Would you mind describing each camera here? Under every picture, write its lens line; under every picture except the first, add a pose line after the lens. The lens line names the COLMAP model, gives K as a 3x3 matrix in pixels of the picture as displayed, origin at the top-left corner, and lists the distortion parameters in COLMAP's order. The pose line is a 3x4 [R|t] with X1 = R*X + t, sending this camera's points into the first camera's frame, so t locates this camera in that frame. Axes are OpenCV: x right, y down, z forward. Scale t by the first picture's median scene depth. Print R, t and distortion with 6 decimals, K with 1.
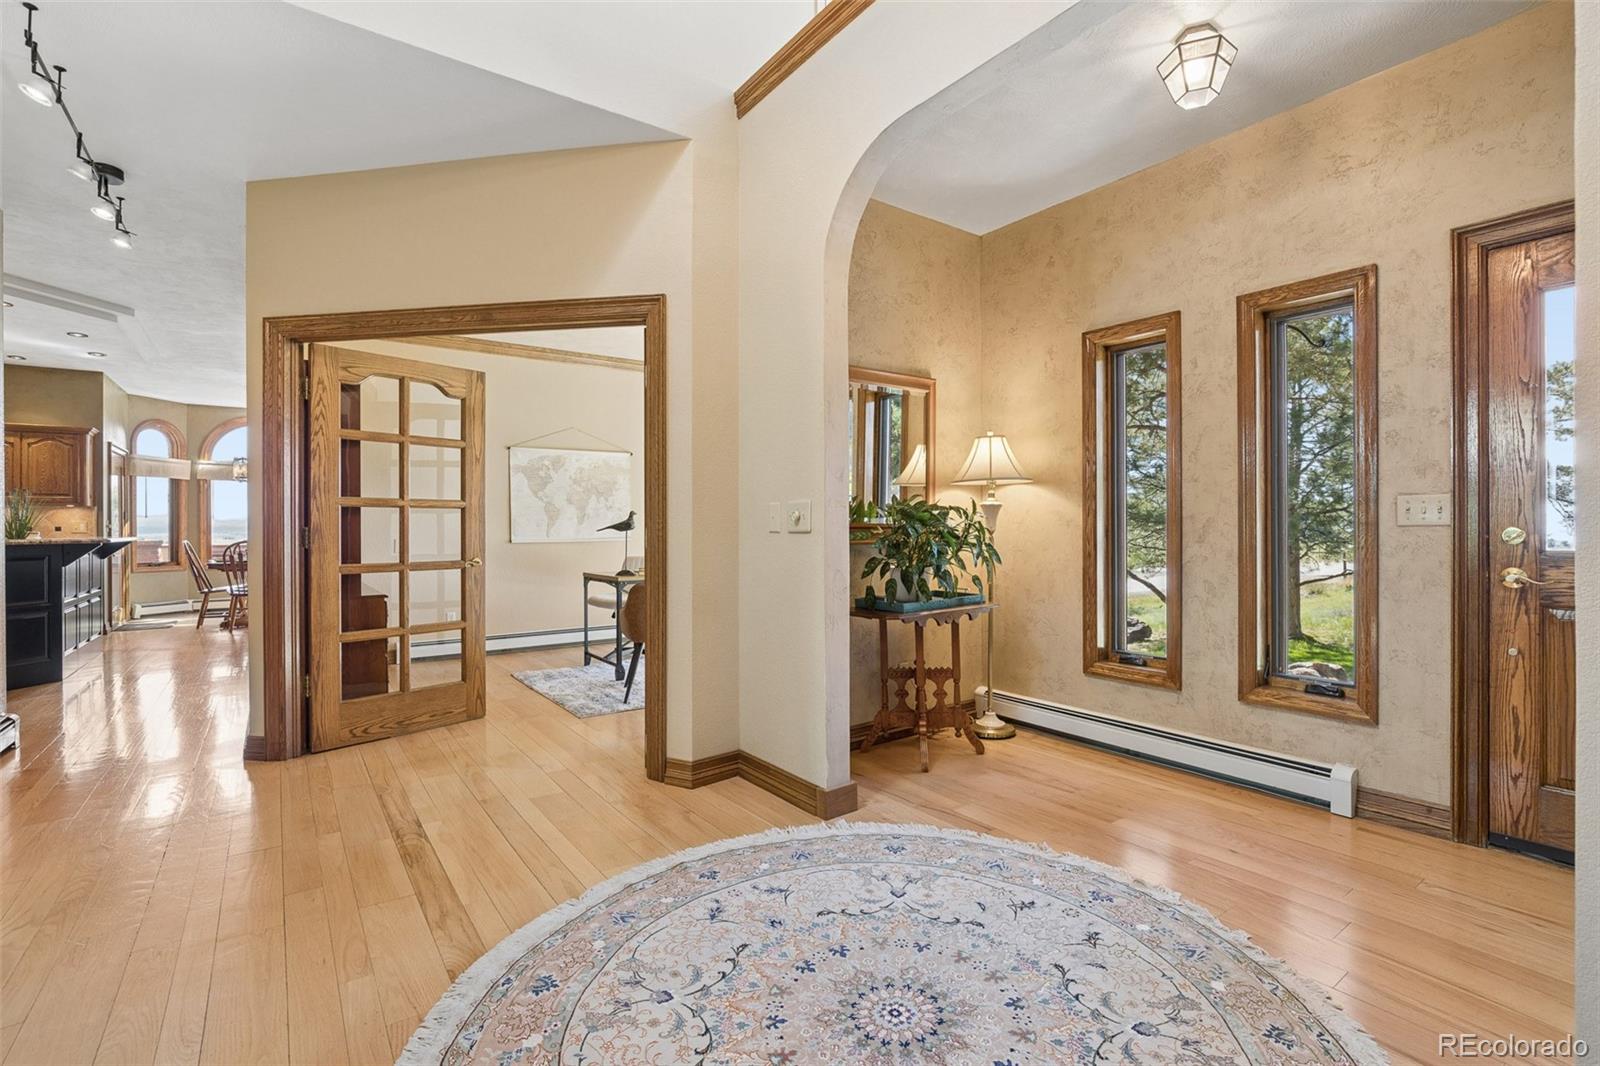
lens RADIAL K [[729.5, 0, 811.1], [0, 729.5, 529.8], [0, 0, 1]] dist [-0.018670, 0.004445]
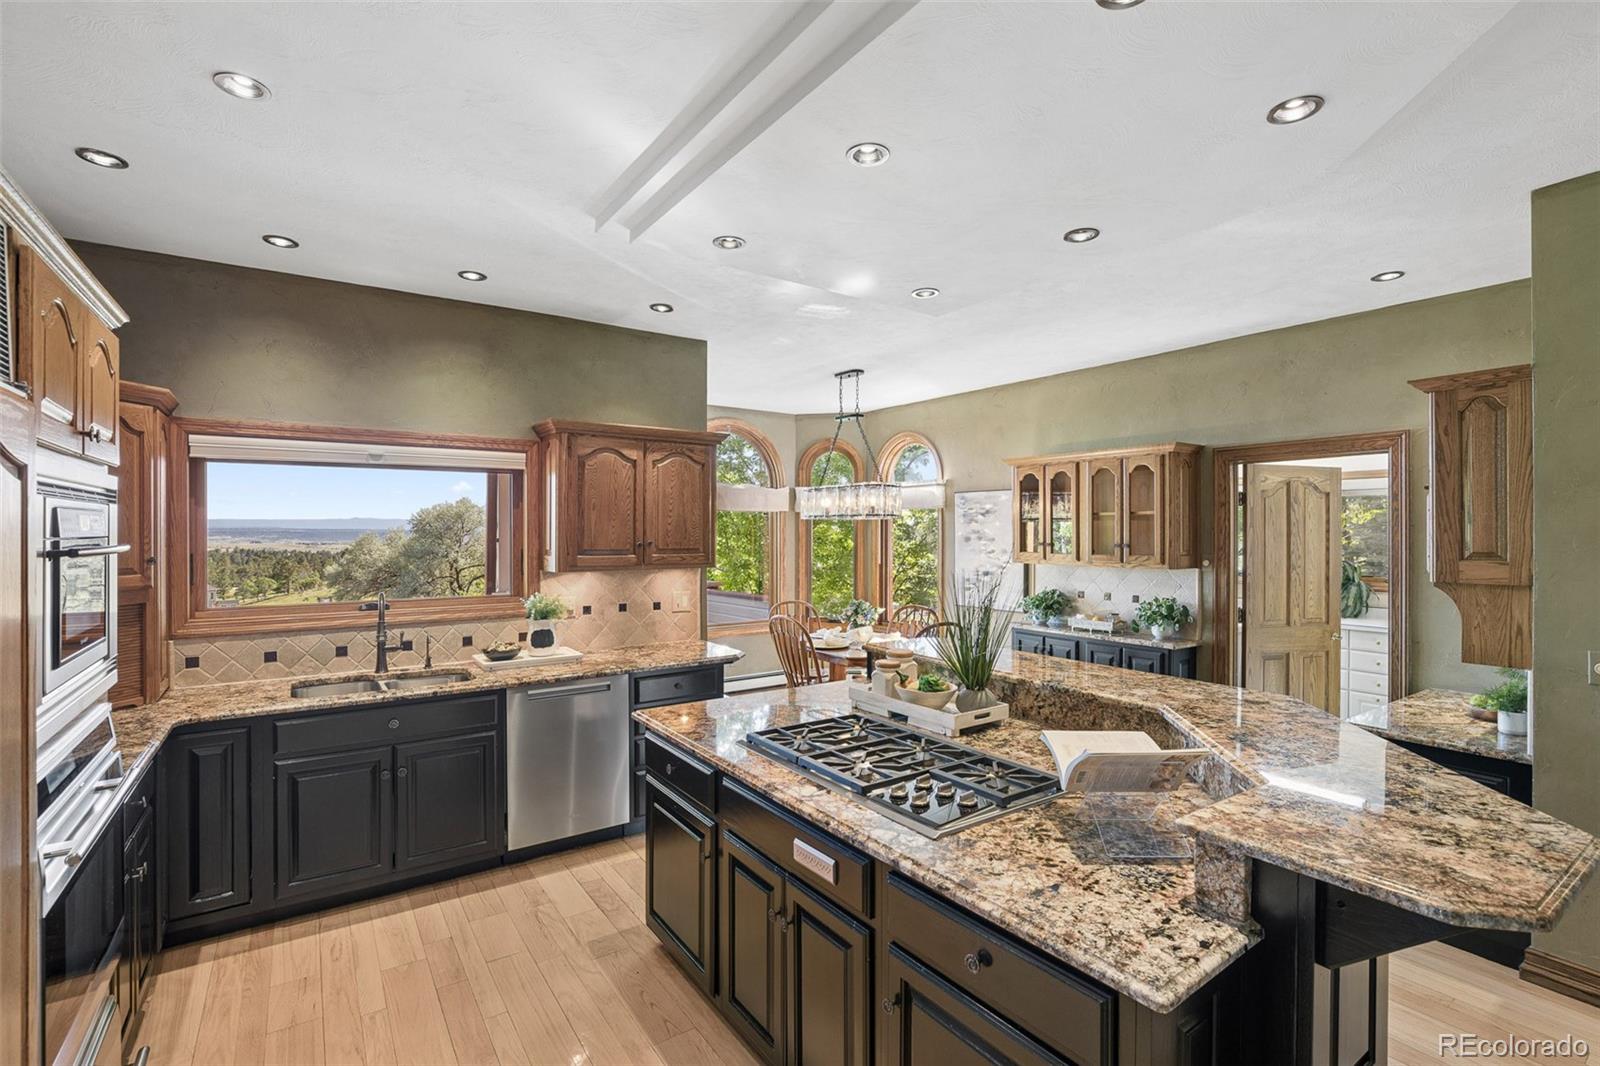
lens RADIAL K [[729.5, 0, 808.3], [0, 729.5, 531.5], [0, 0, 1]] dist [-0.018670, 0.004445]
pose [[0.999544, 0.005278, -0.029734, -0.751699], [-0.005465, 0.999966, -0.006210, -0.048973], [0.029700, 0.006370, 0.999539, 0.336842]]
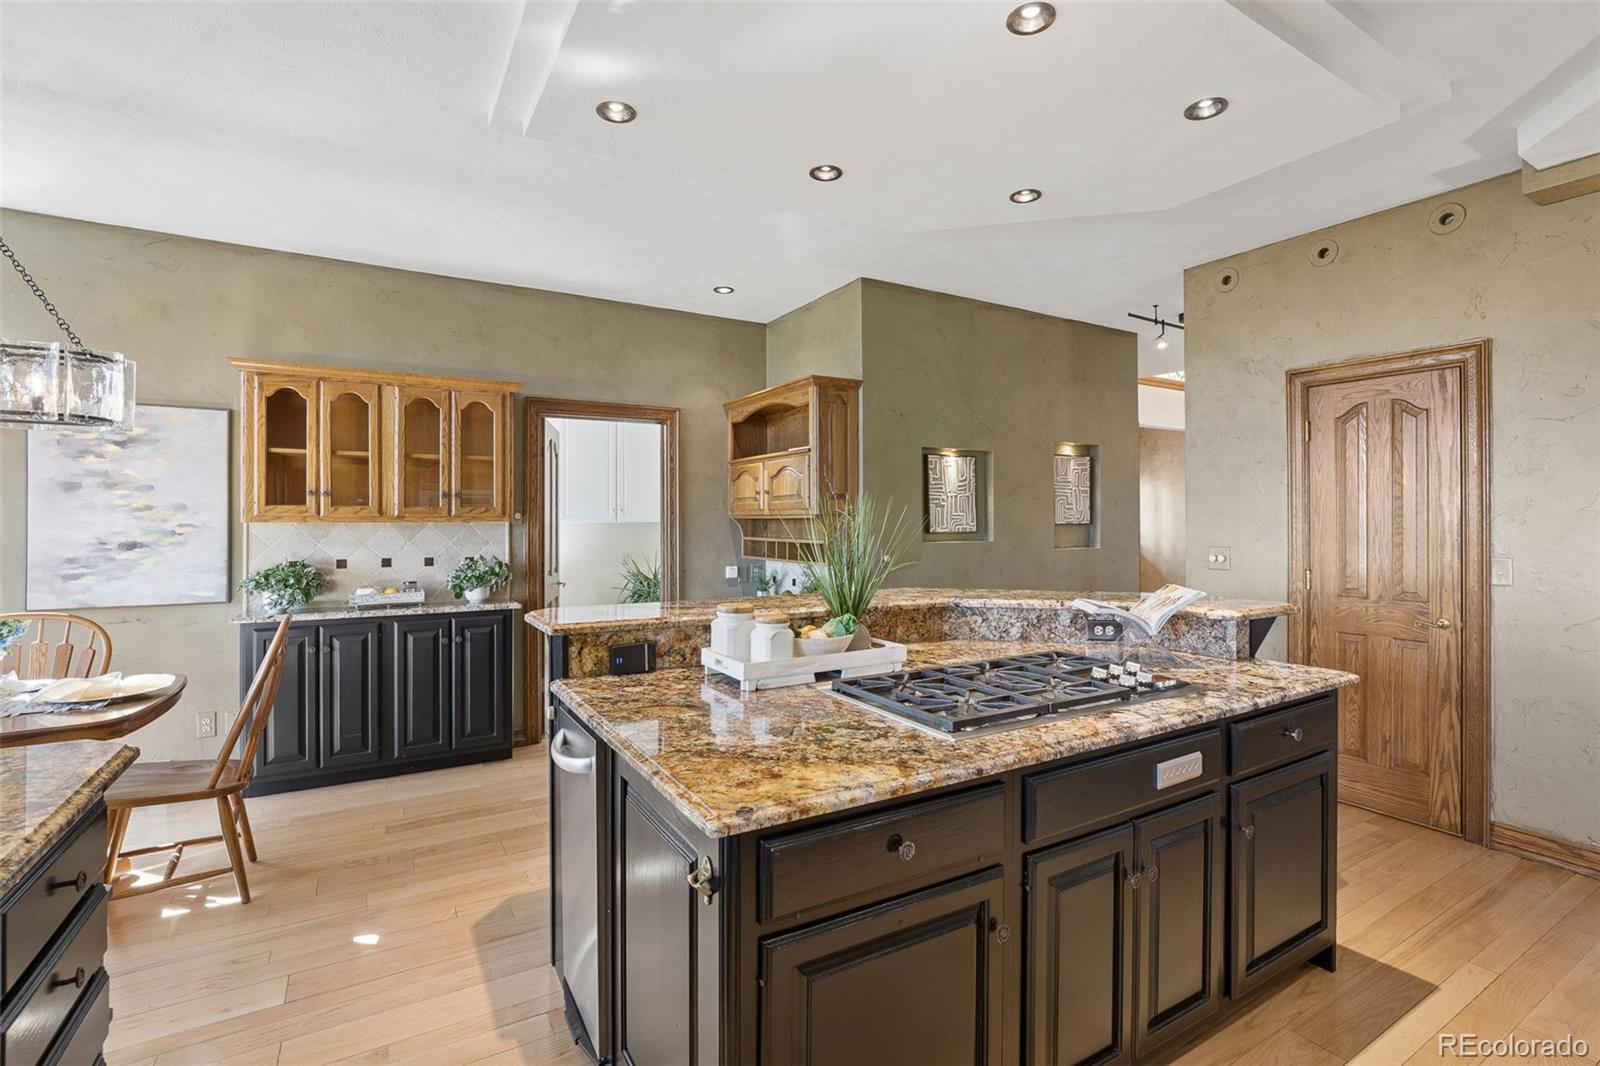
lens RADIAL K [[729.5, 0, 792.1], [0, 729.5, 525.3], [0, 0, 1]] dist [-0.018670, 0.004445]
pose [[0.106301, 0.000611, 0.994334, -0.954038], [0.008614, 0.999962, -0.001535, -0.022645], [-0.994297, 0.008728, 0.106292, 0.620457]]
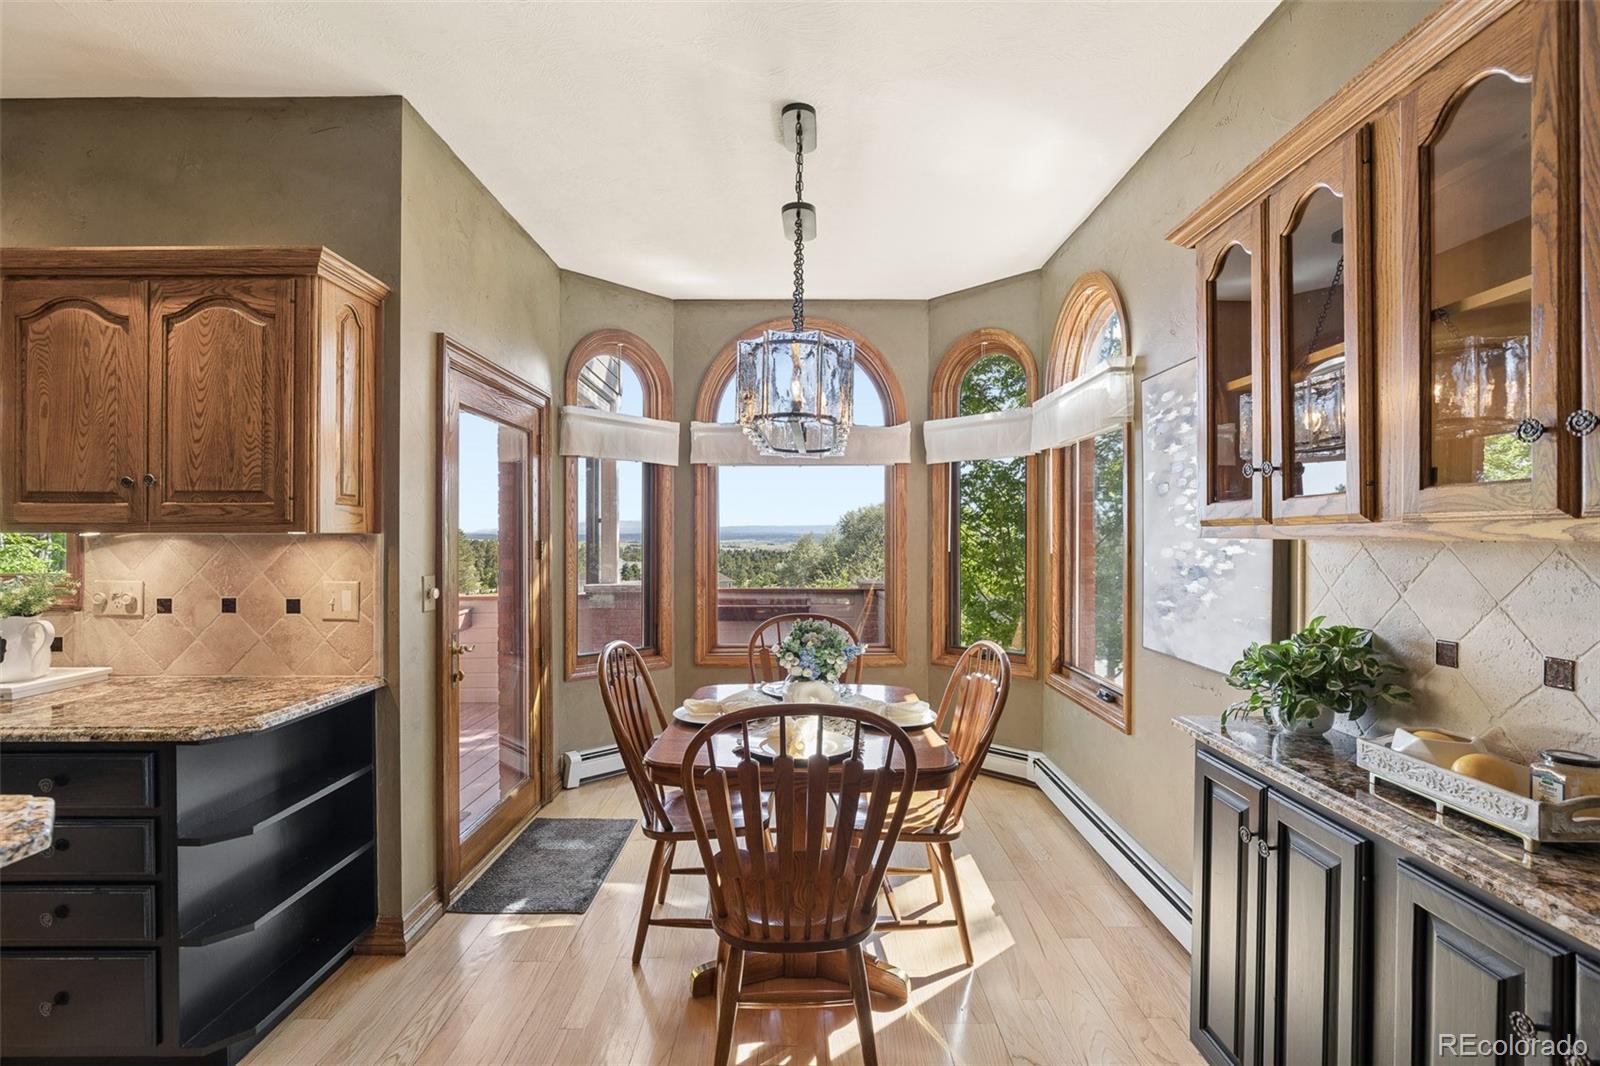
lens RADIAL K [[729.5, 0, 800.4], [0, 729.5, 538.1], [0, 0, 1]] dist [-0.018670, 0.004445]
pose [[0.801553, 0.004911, -0.597903, -0.564980], [-0.005248, 0.999986, 0.001178, -0.026864], [0.597900, 0.002193, 0.801568, 0.728698]]
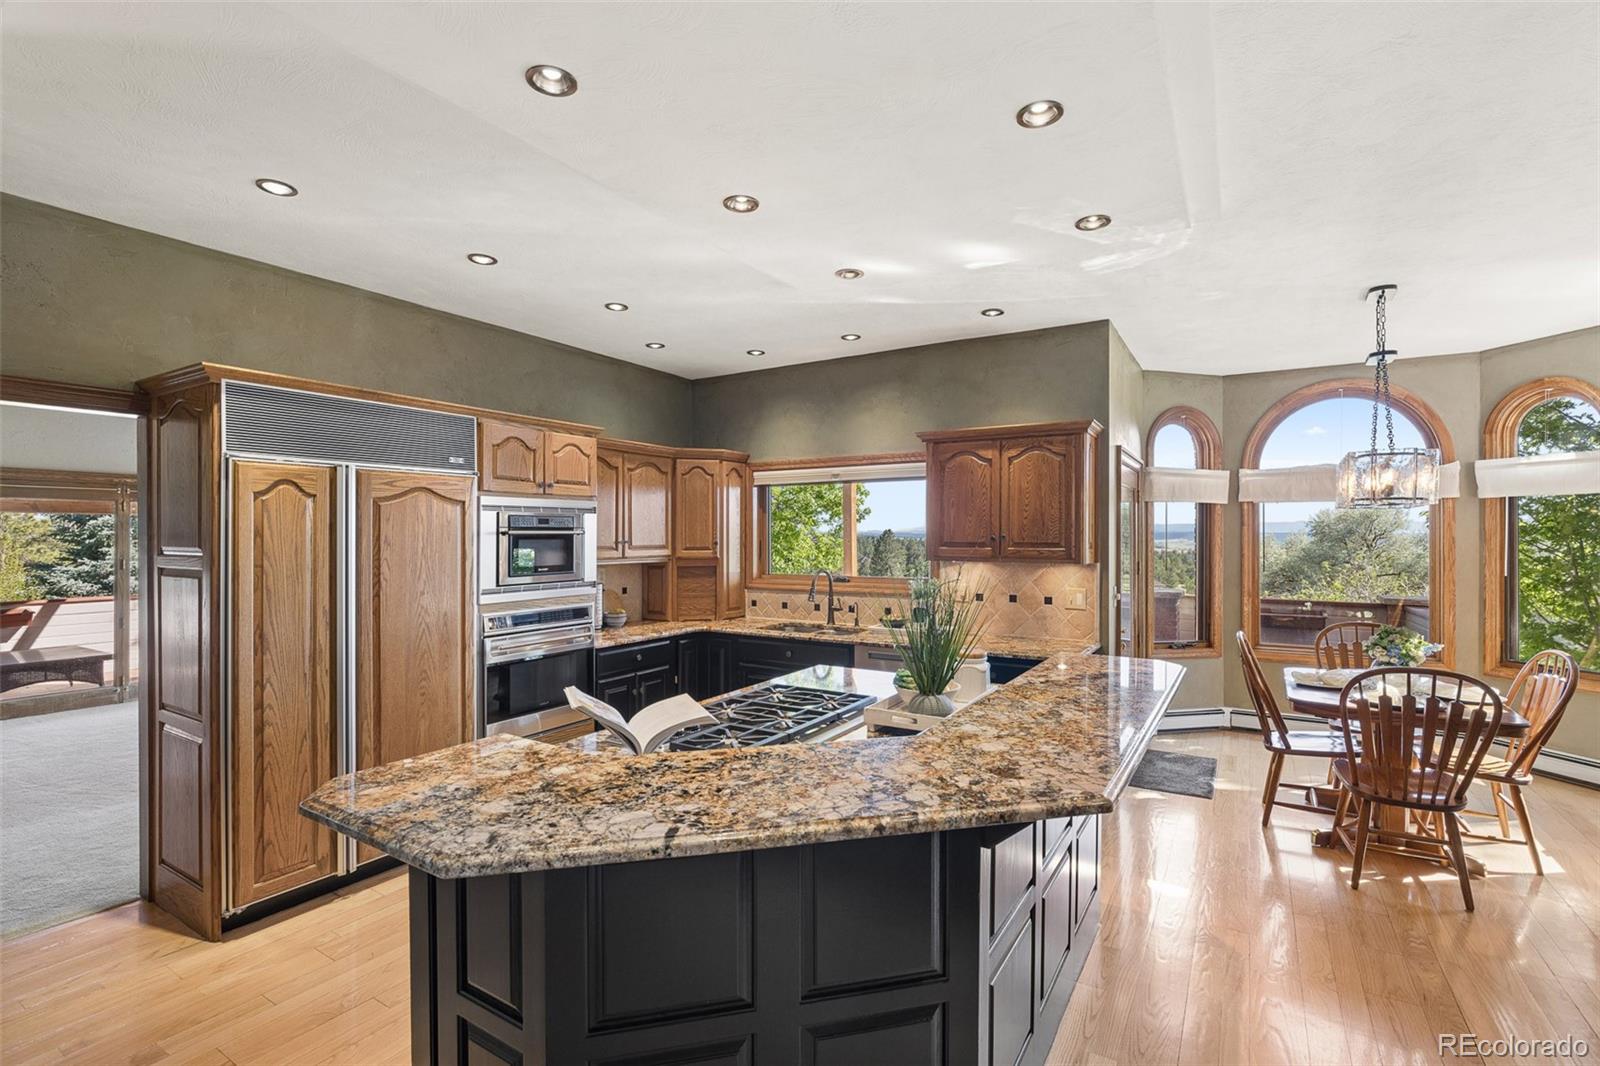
lens RADIAL K [[729.5, 0, 800.9], [0, 729.5, 532.3], [0, 0, 1]] dist [-0.018670, 0.004445]
pose [[0.370334, 0.001911, -0.928897, -0.471625], [-0.008297, 0.999965, -0.001251, -0.045225], [0.928862, 0.008170, 0.370337, 0.489272]]
